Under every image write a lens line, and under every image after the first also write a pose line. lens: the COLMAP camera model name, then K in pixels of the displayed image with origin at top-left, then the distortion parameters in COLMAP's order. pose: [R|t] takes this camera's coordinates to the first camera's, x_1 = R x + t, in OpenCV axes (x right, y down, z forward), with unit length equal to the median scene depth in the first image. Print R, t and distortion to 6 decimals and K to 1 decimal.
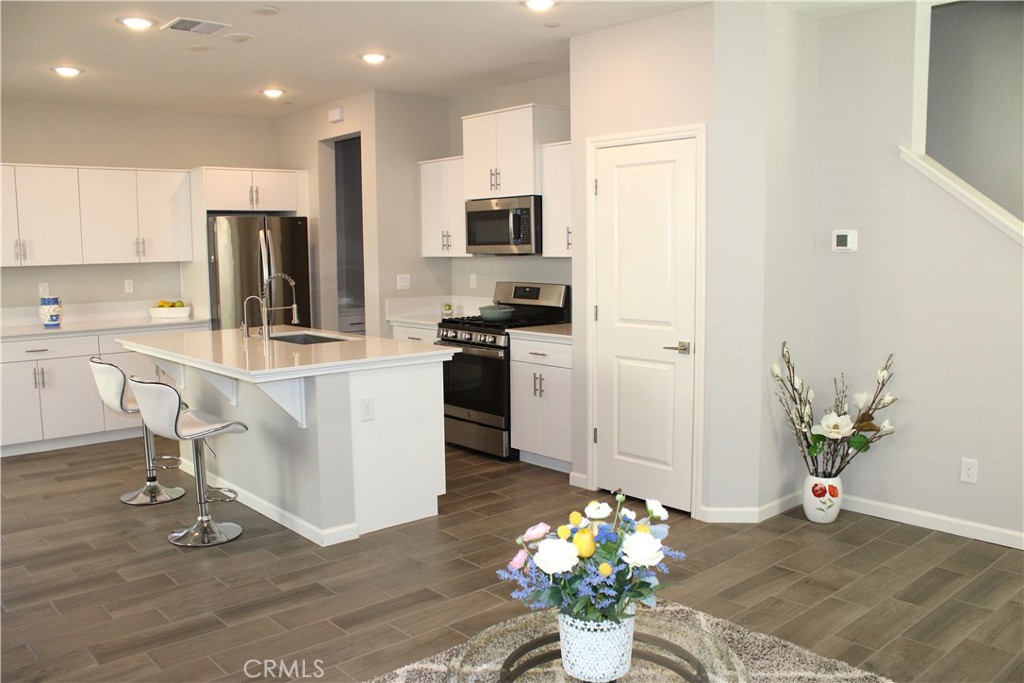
lens RADIAL K [[852.9, 0, 507.2], [0, 852.9, 348.6], [0, 0, 1]] dist [-0.164127, 0.133891]
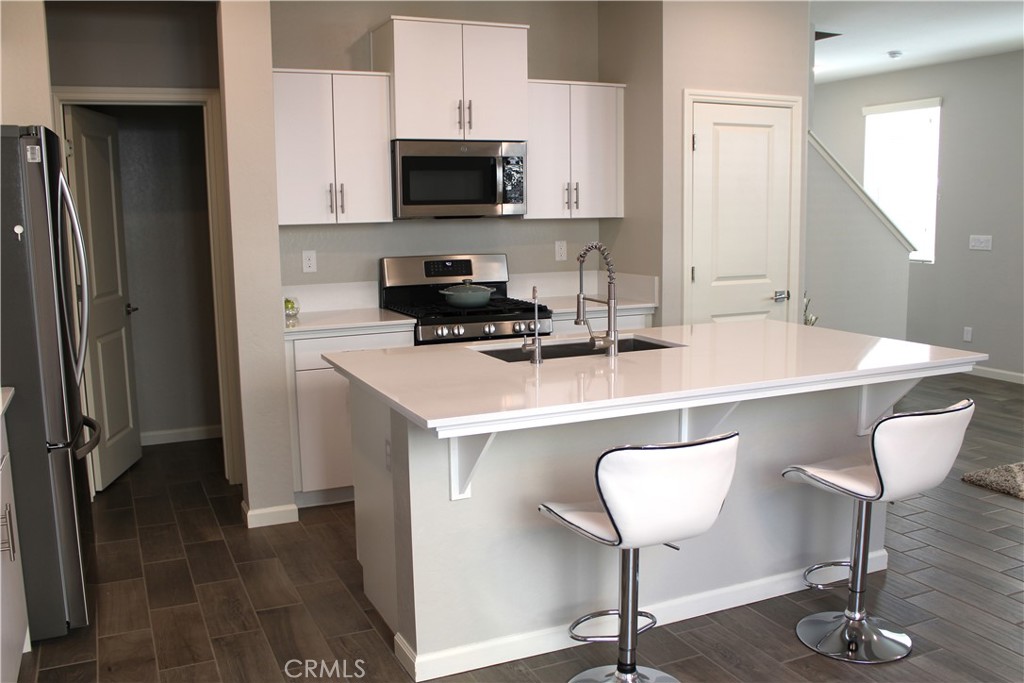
lens RADIAL K [[916.4, 0, 506.2], [0, 916.4, 343.7], [0, 0, 1]] dist [-0.166653, 0.161160]
pose [[0.294850, -0.131526, 0.946448, -0.954957], [0.125388, 0.987243, 0.098133, -0.093372], [-0.947281, 0.089739, 0.307580, 0.909747]]
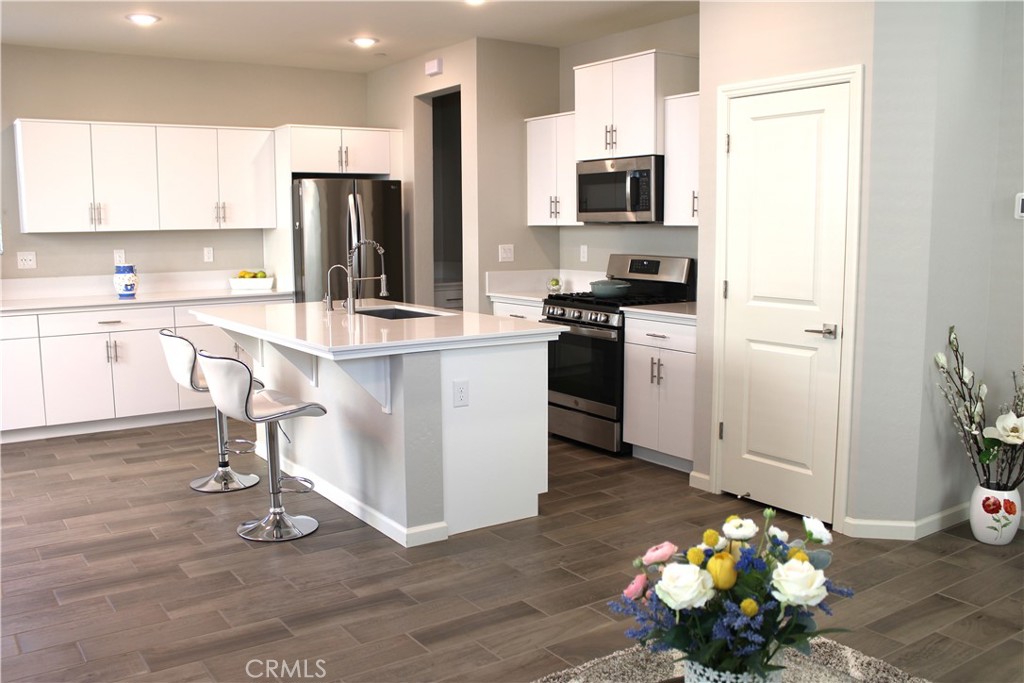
lens RADIAL K [[916.4, 0, 506.2], [0, 916.4, 343.7], [0, 0, 1]] dist [-0.166653, 0.161160]
pose [[0.992305, 0.021146, -0.122000, -0.002954], [-0.019669, 0.999718, 0.013303, 0.005700], [0.122247, -0.010801, 0.992441, 0.058678]]
